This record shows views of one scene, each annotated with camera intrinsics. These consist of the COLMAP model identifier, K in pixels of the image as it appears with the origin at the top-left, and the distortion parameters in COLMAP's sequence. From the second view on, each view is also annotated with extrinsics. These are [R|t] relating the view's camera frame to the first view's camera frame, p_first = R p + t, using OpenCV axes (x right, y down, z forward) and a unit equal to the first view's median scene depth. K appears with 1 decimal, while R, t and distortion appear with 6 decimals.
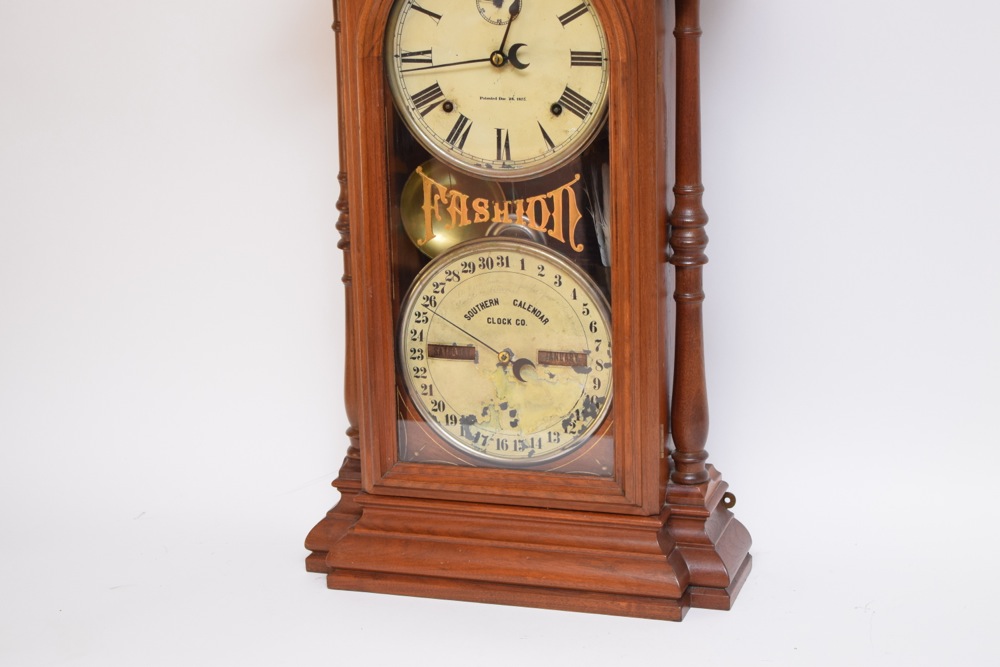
lens RADIAL K [[2226.6, 0, 505.6], [0, 2226.6, 338.8], [0, 0, 1]] dist [0.072563, 0.000000]
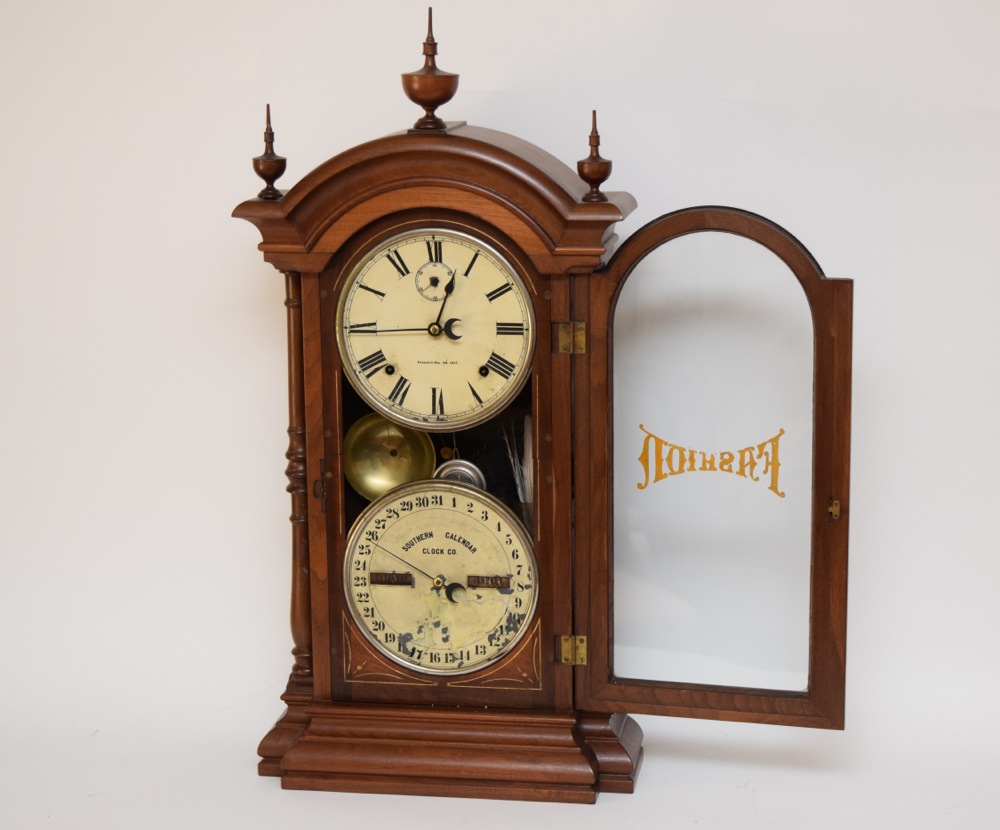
lens RADIAL K [[2154.7, 0, 501.7], [0, 2154.7, 406.0], [0, 0, 1]] dist [0.002415, 0.000000]
pose [[0.990454, -0.013177, 0.137213, -0.121893], [0.024307, 0.996518, -0.079758, 0.007171], [-0.135684, 0.082332, 0.987325, -0.130240]]
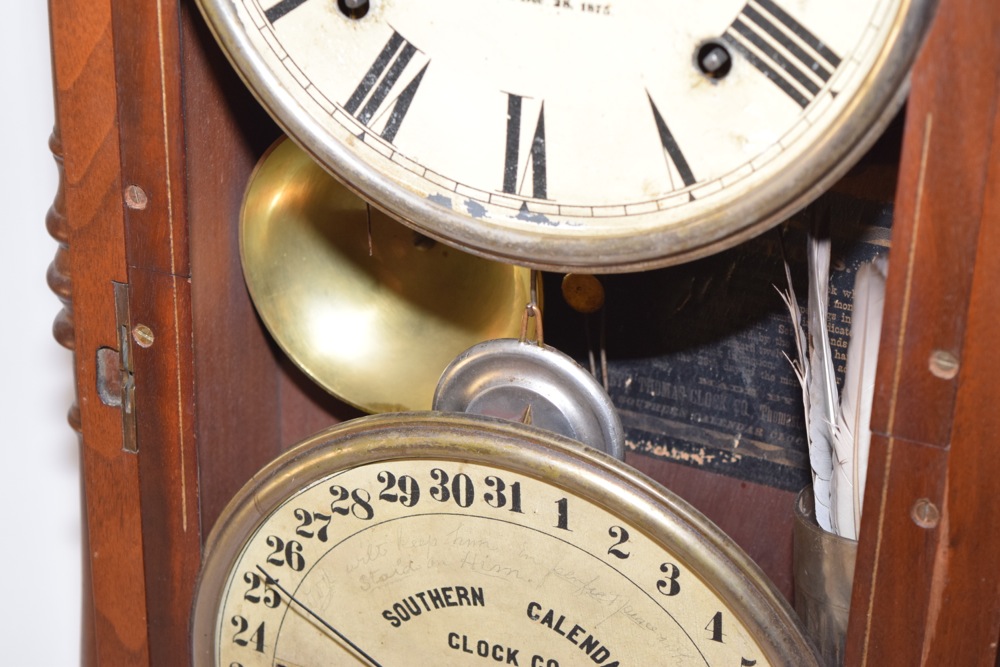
lens RADIAL K [[2226.6, 0, 502.4], [0, 2226.6, 336.3], [0, 0, 1]] dist [0.072563, 0.000000]
pose [[0.993078, 0.094272, -0.070068, 0.018770], [-0.077714, 0.974636, 0.209870, -0.122517], [0.088075, -0.202972, 0.975215, 0.689978]]
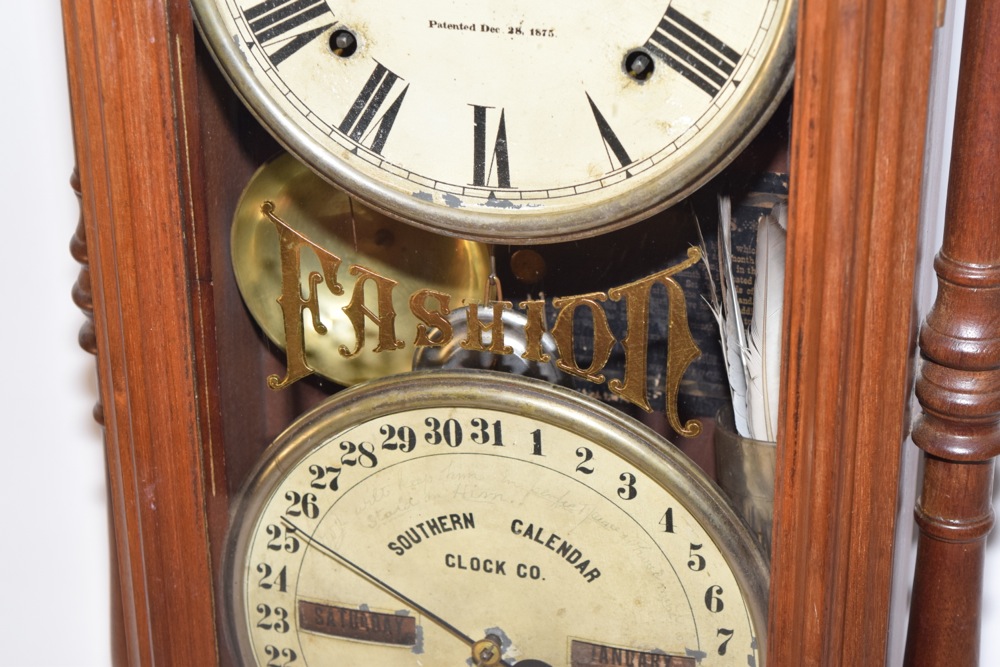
lens RADIAL K [[2226.6, 0, 504.3], [0, 2226.6, 333.1], [0, 0, 1]] dist [0.072563, 0.000000]
pose [[0.999487, 0.001965, 0.031955, -0.010559], [-0.007698, 0.983586, 0.180278, -0.121694], [-0.031077, -0.180432, 0.983096, 0.613615]]
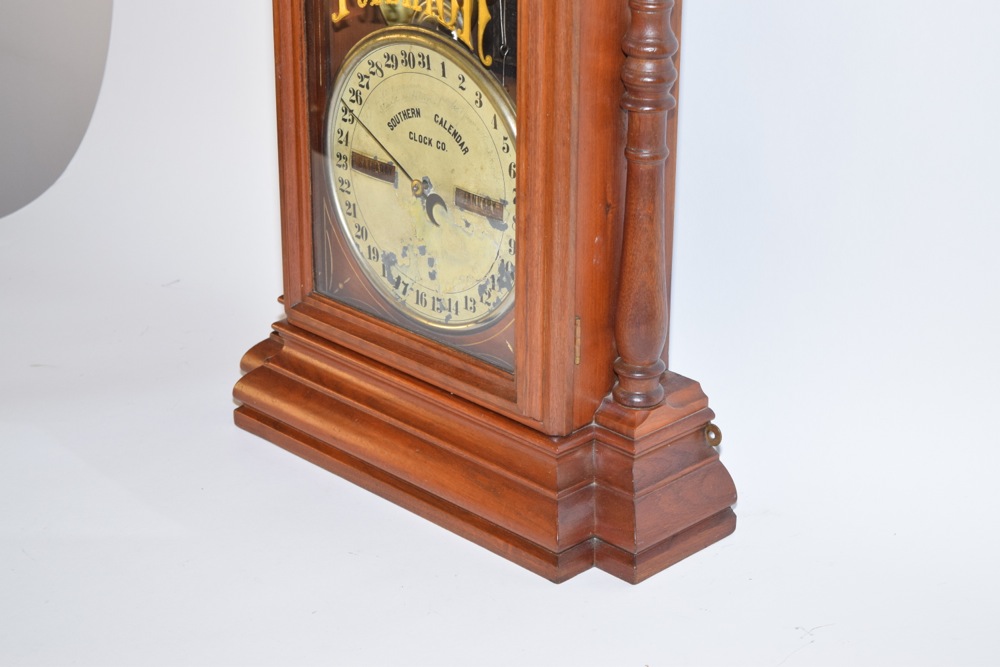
lens RADIAL K [[2226.6, 0, 510.4], [0, 2226.6, 333.3], [0, 0, 1]] dist [0.072563, 0.000000]
pose [[0.884627, 0.214150, -0.414217, 0.350047], [-0.154308, 0.972699, 0.173336, -0.079266], [0.440028, -0.089420, 0.893521, 0.336725]]
